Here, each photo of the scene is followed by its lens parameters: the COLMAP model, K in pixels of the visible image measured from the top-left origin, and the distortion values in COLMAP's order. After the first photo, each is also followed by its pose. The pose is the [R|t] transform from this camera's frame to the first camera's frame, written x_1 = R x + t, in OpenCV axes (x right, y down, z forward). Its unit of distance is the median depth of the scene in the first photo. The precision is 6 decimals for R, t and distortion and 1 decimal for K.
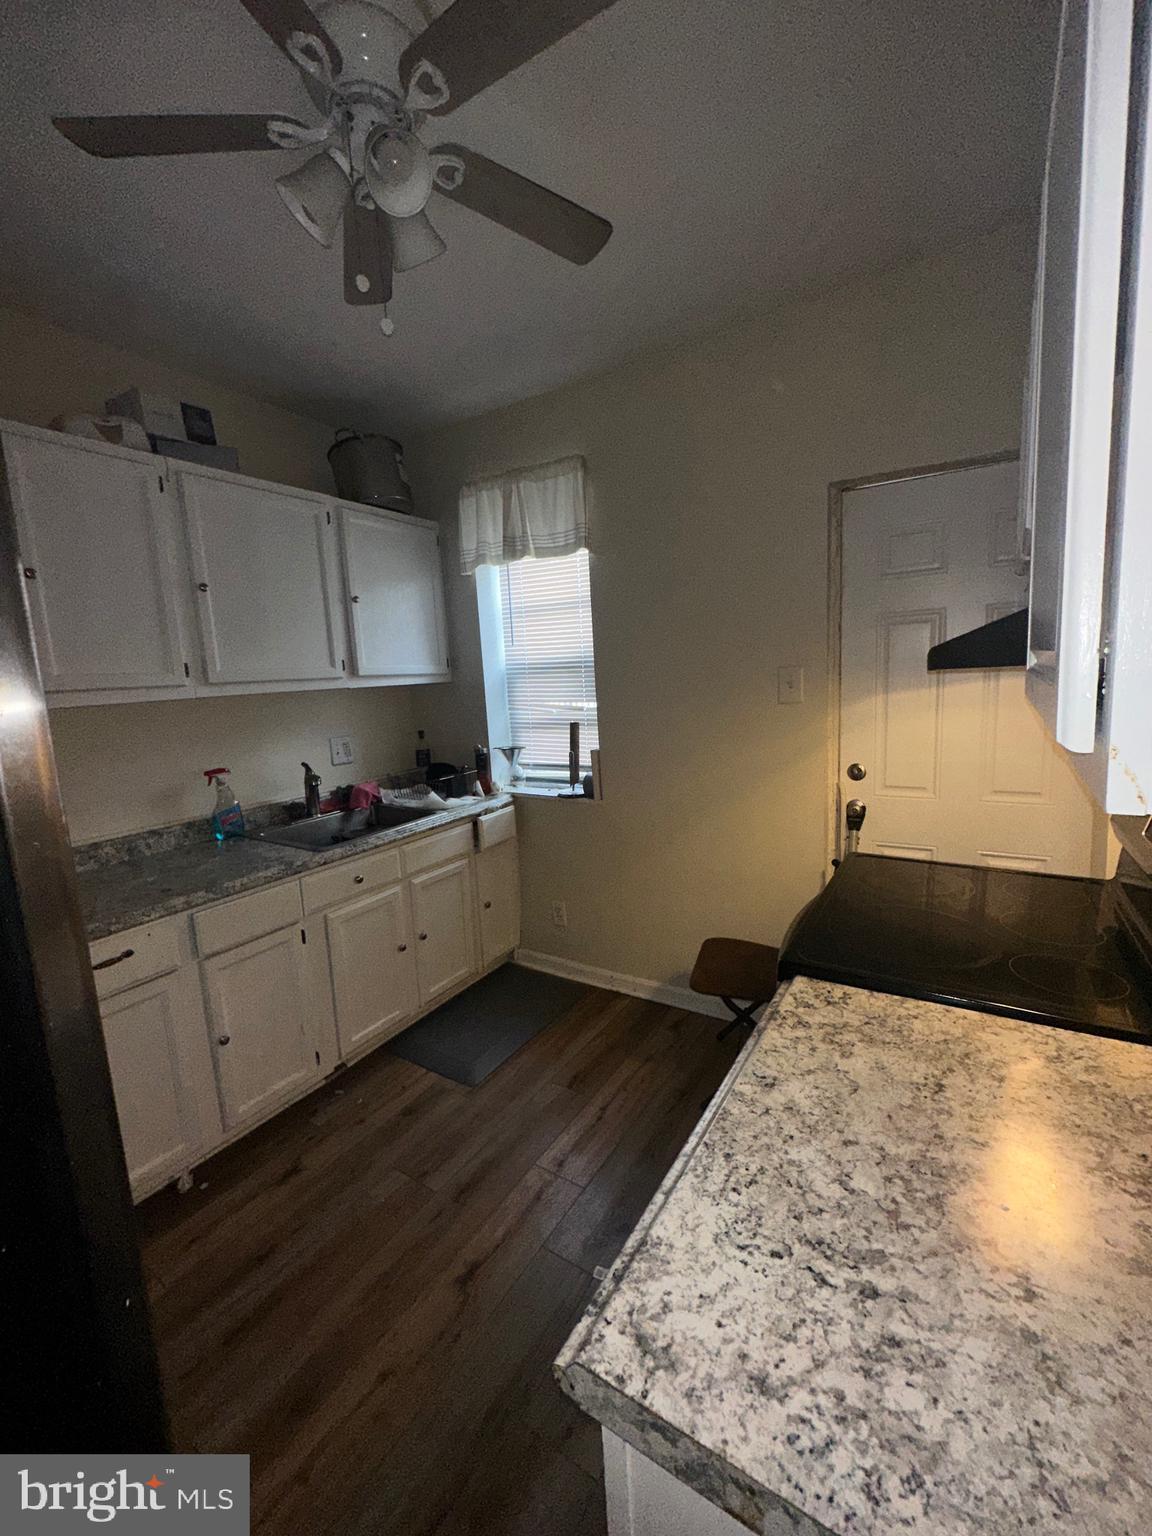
lens RADIAL K [[619.5, 0, 574.0], [0, 619.5, 764.2], [0, 0, 1]] dist [-0.001060, 0.000948]
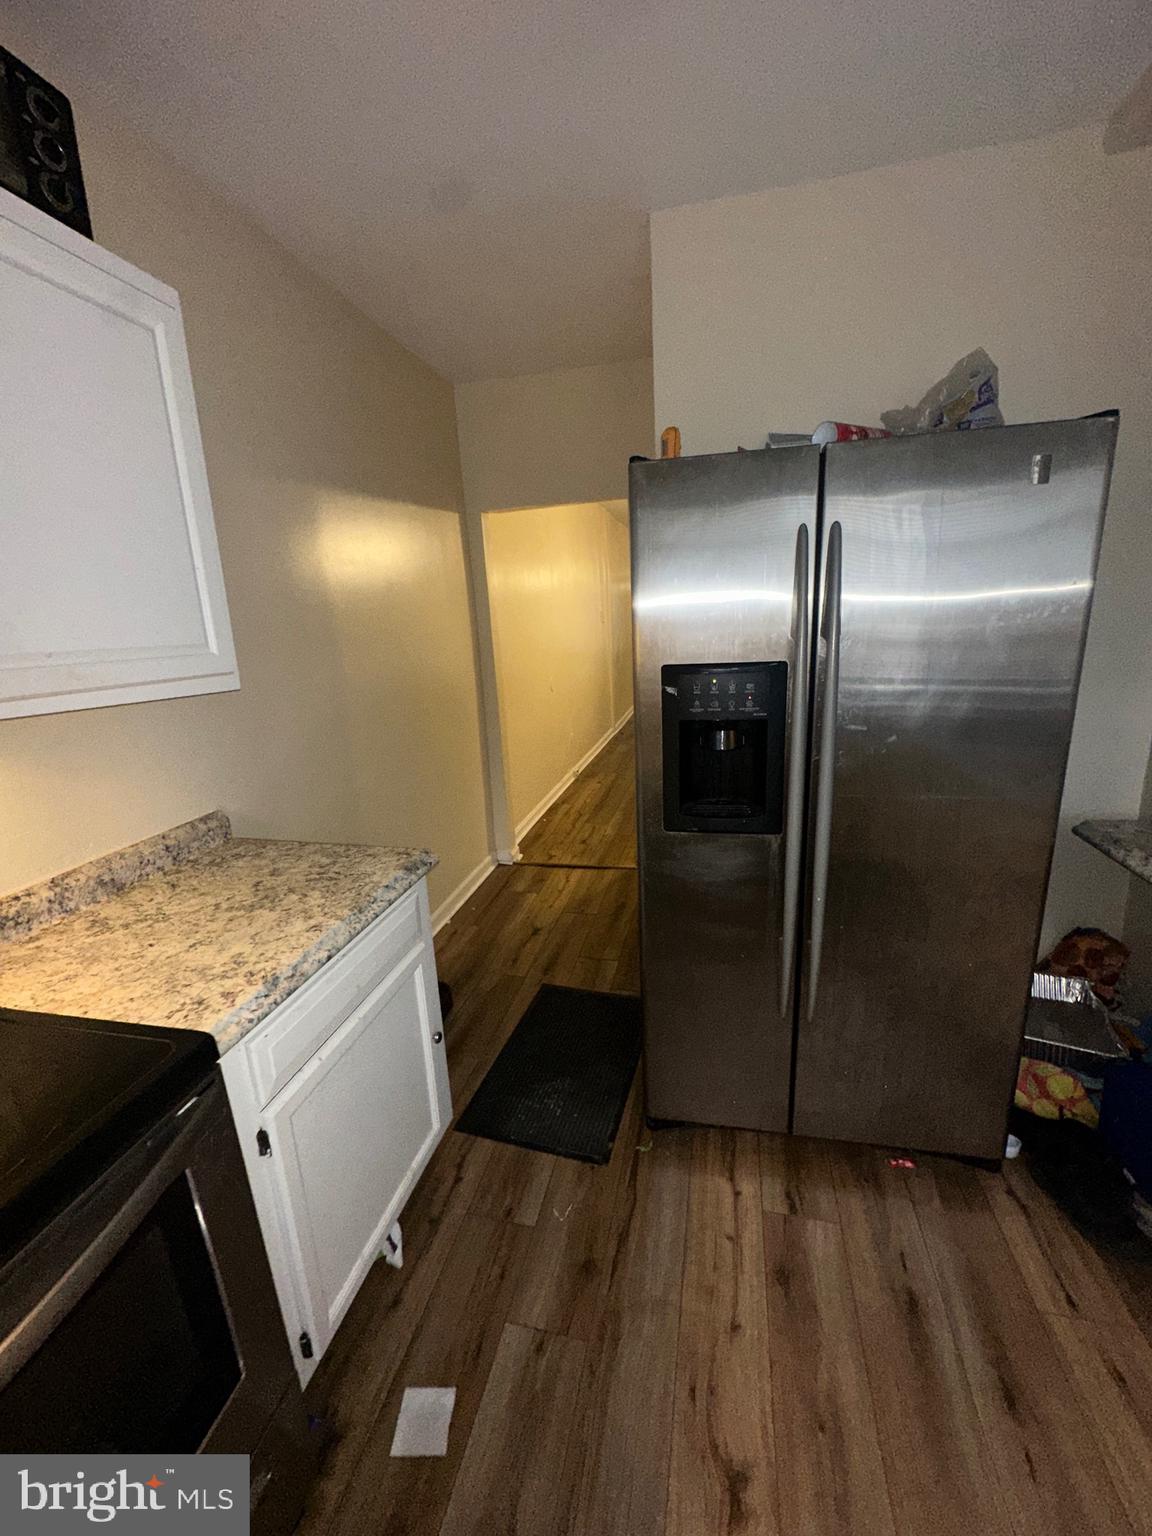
lens RADIAL K [[619.5, 0, 582.1], [0, 619.5, 775.0], [0, 0, 1]] dist [-0.001060, 0.000948]
pose [[-0.934630, 0.183474, -0.304638, 0.057434], [0.051830, 0.917765, 0.393726, -0.204028], [0.351825, 0.352199, -0.867280, 1.334125]]
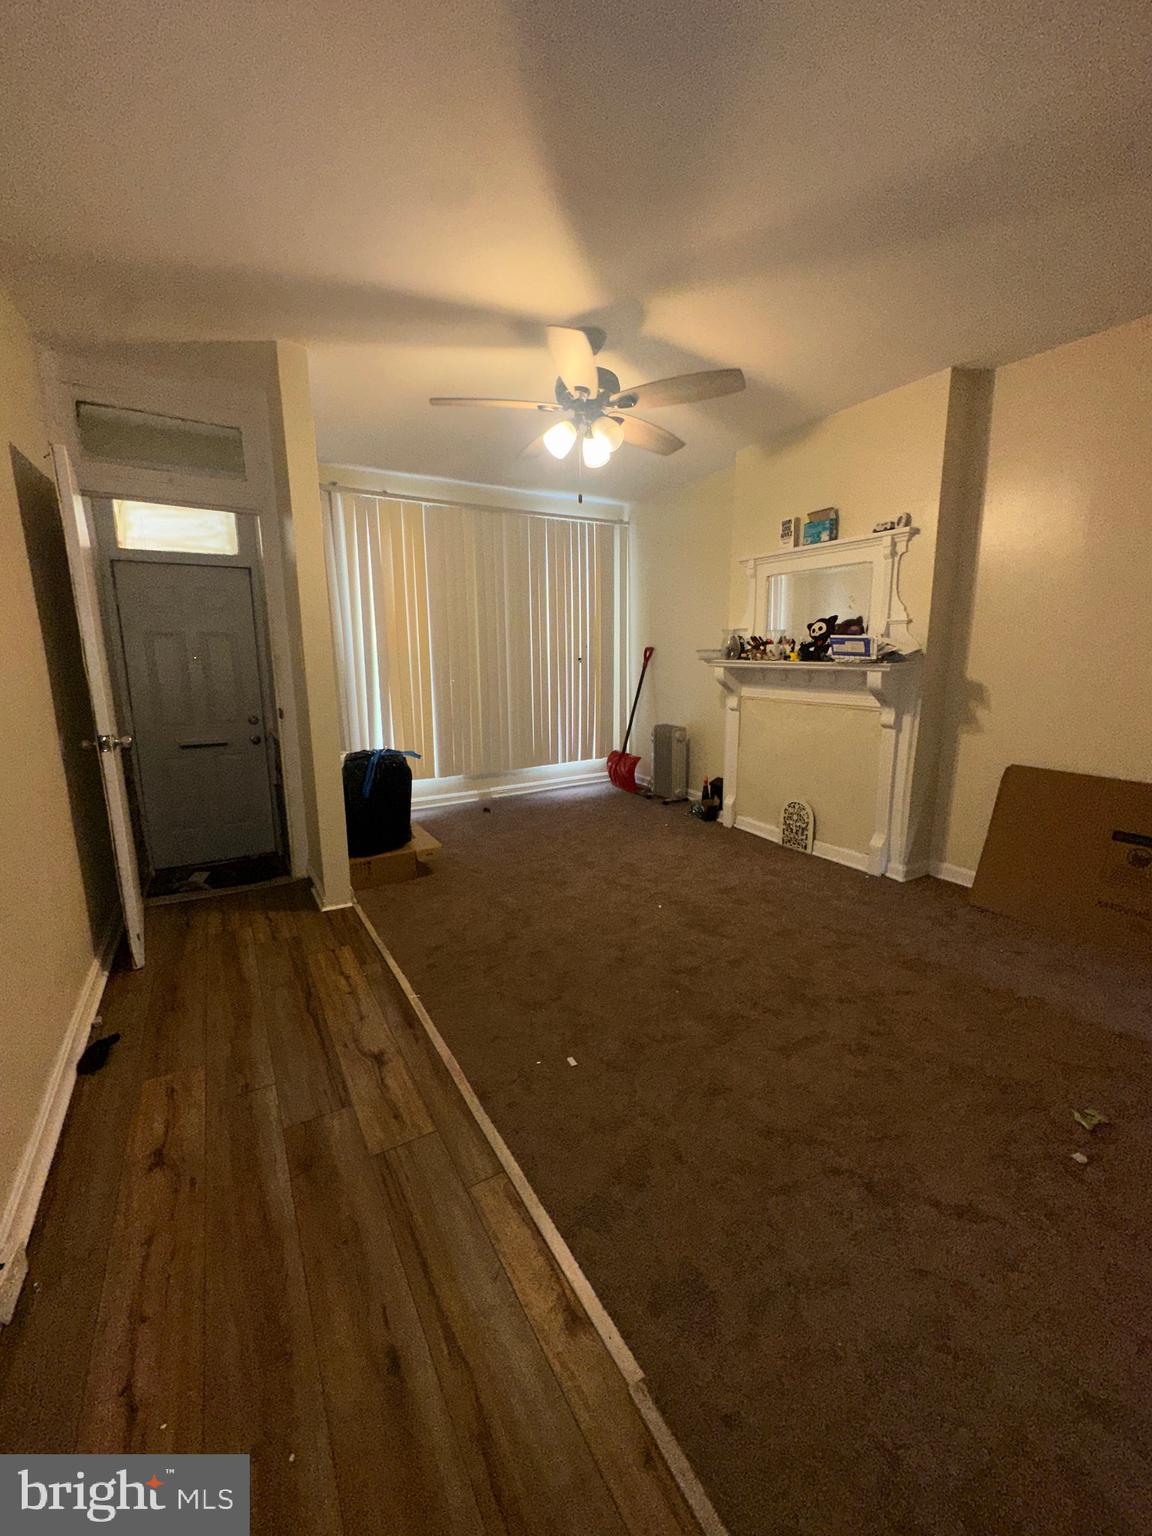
lens RADIAL K [[619.5, 0, 570.1], [0, 619.5, 765.6], [0, 0, 1]] dist [-0.001060, 0.000948]
pose [[-0.459213, 0.217994, -0.861164, 0.664159], [-0.096718, 0.951390, 0.292408, -0.179590], [0.883046, 0.217568, -0.415806, 1.862929]]
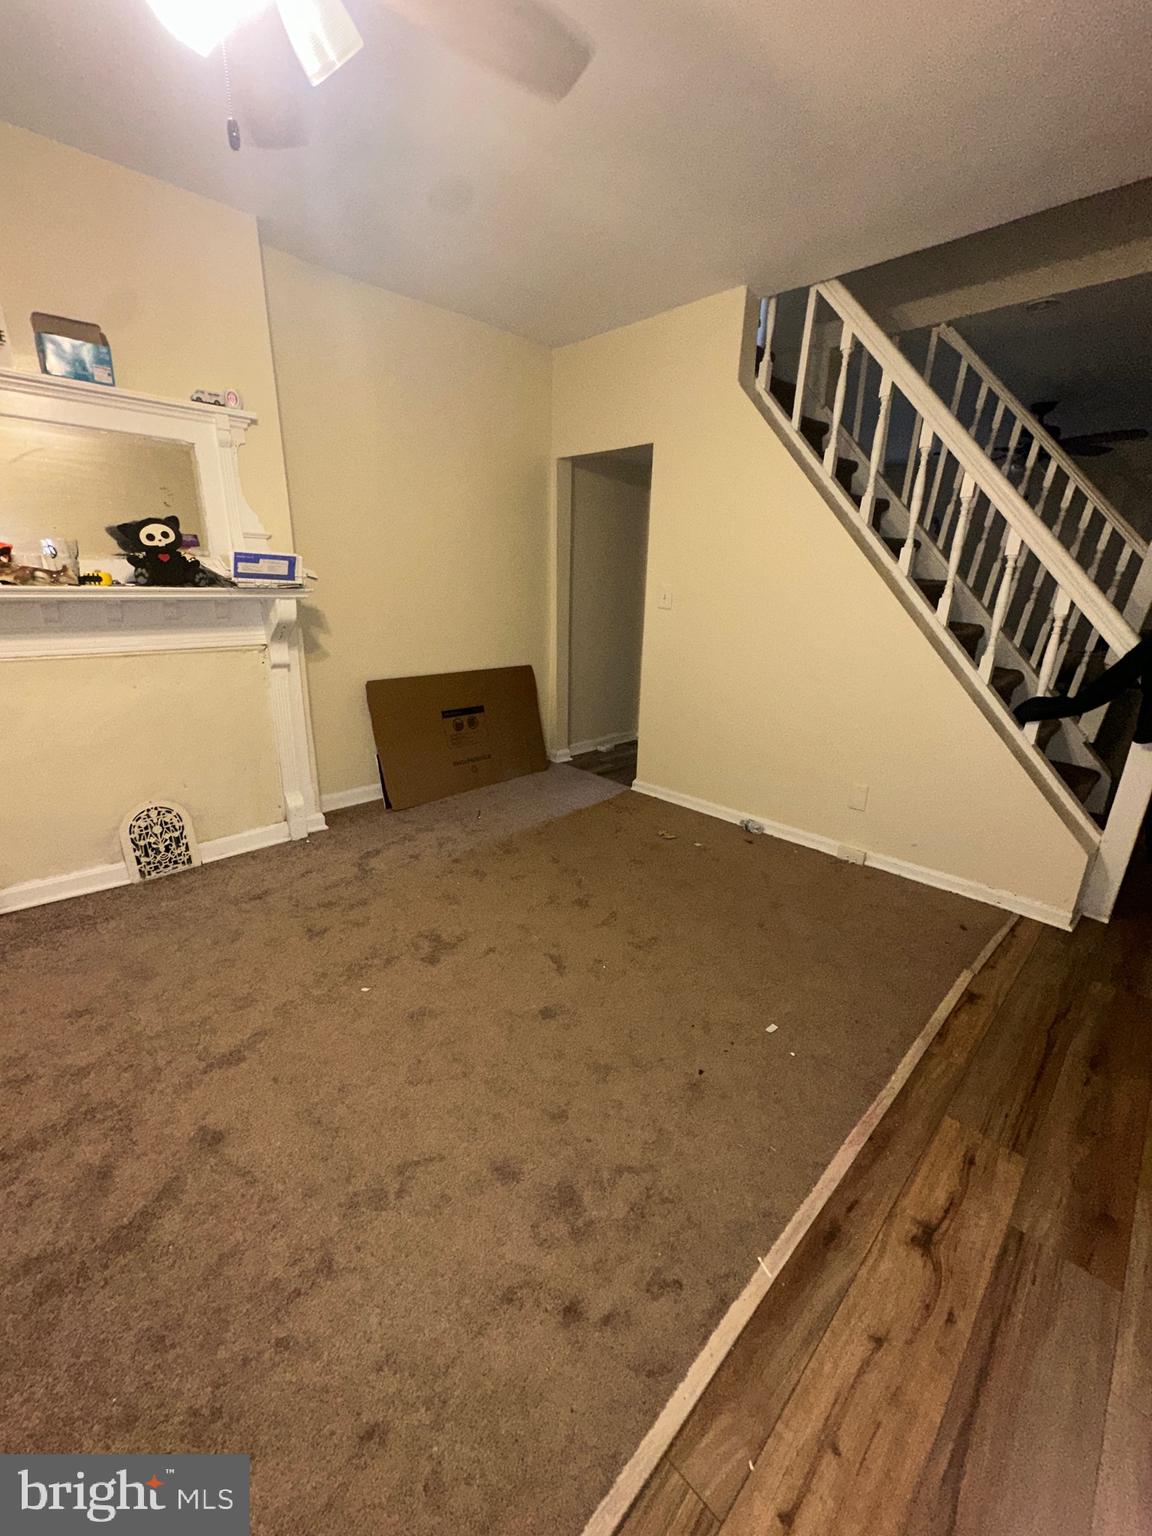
lens RADIAL K [[619.5, 0, 574.9], [0, 619.5, 766.3], [0, 0, 1]] dist [-0.001060, 0.000948]
pose [[0.973644, 0.135605, -0.183380, -0.595661], [-0.106027, 0.980999, 0.162479, 0.136050], [0.201928, -0.138754, 0.969522, 0.200614]]
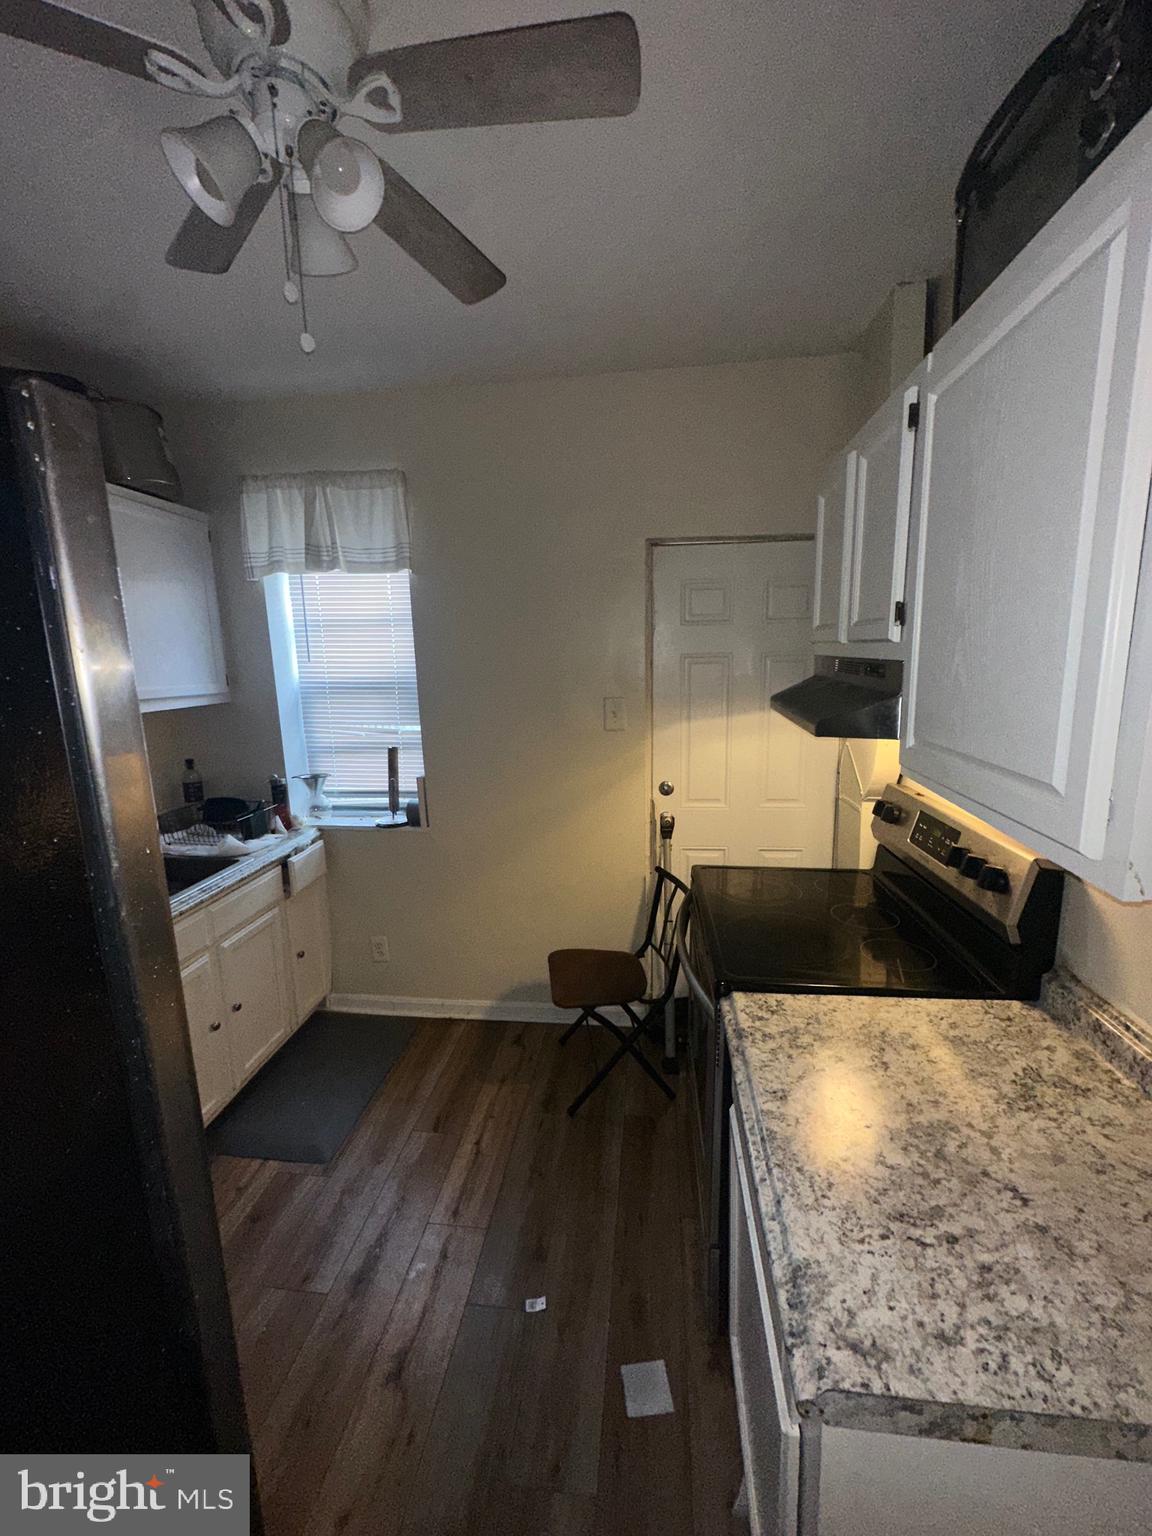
lens RADIAL K [[619.5, 0, 578.0], [0, 619.5, 764.3], [0, 0, 1]] dist [-0.001060, 0.000948]
pose [[0.899417, -0.044337, 0.434837, -0.309508], [0.038412, 0.999011, 0.022409, -0.102573], [-0.435401, -0.003452, 0.900230, 0.043311]]
